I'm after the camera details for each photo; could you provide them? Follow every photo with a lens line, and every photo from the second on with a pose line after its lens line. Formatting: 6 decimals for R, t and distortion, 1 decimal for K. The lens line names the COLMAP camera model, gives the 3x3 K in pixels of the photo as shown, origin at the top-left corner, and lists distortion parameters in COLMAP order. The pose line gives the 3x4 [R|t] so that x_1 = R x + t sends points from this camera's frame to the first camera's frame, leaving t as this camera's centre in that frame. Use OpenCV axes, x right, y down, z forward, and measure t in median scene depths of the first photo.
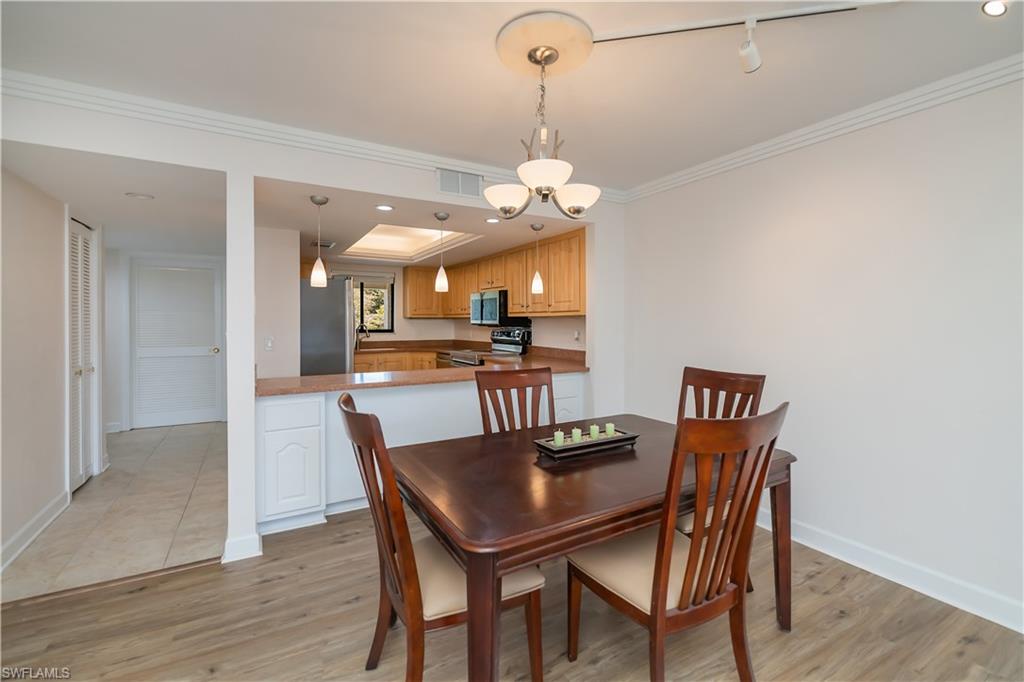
lens RADIAL K [[445.6, 0, 516.6], [0, 445.6, 332.8], [0, 0, 1]] dist [-0.001266, -0.000802]
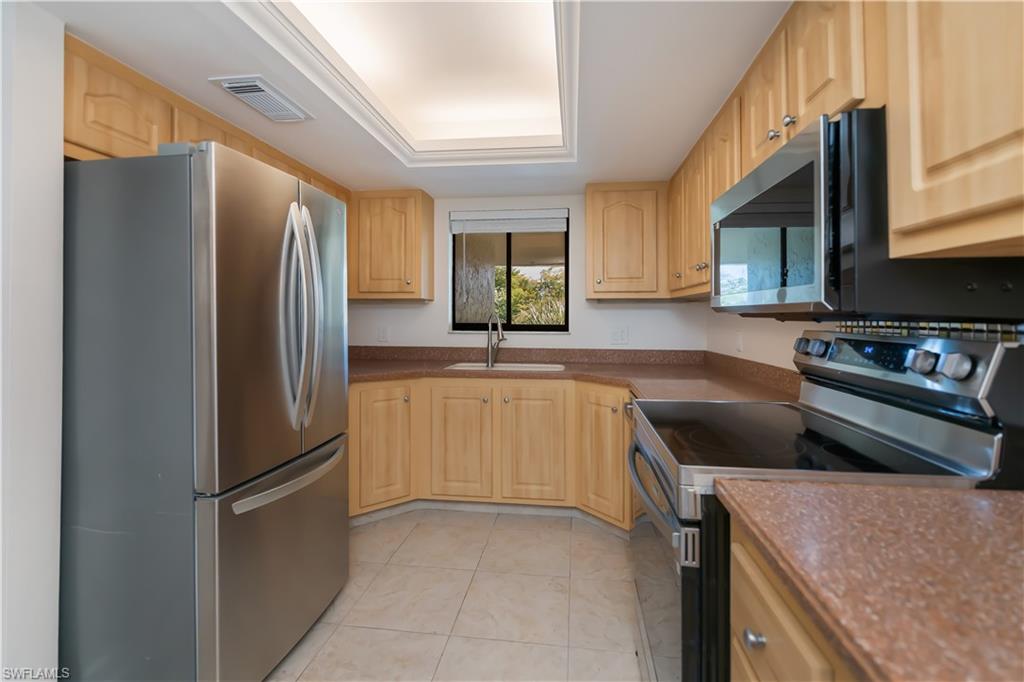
lens RADIAL K [[455.6, 0, 514.4], [0, 455.6, 310.1], [0, 0, 1]] dist [-0.000126, -0.000199]
pose [[0.792858, -0.008124, -0.609352, -0.025170], [-0.015633, 0.999311, -0.033663, -0.007421], [0.609206, 0.036216, 0.792185, 0.696388]]
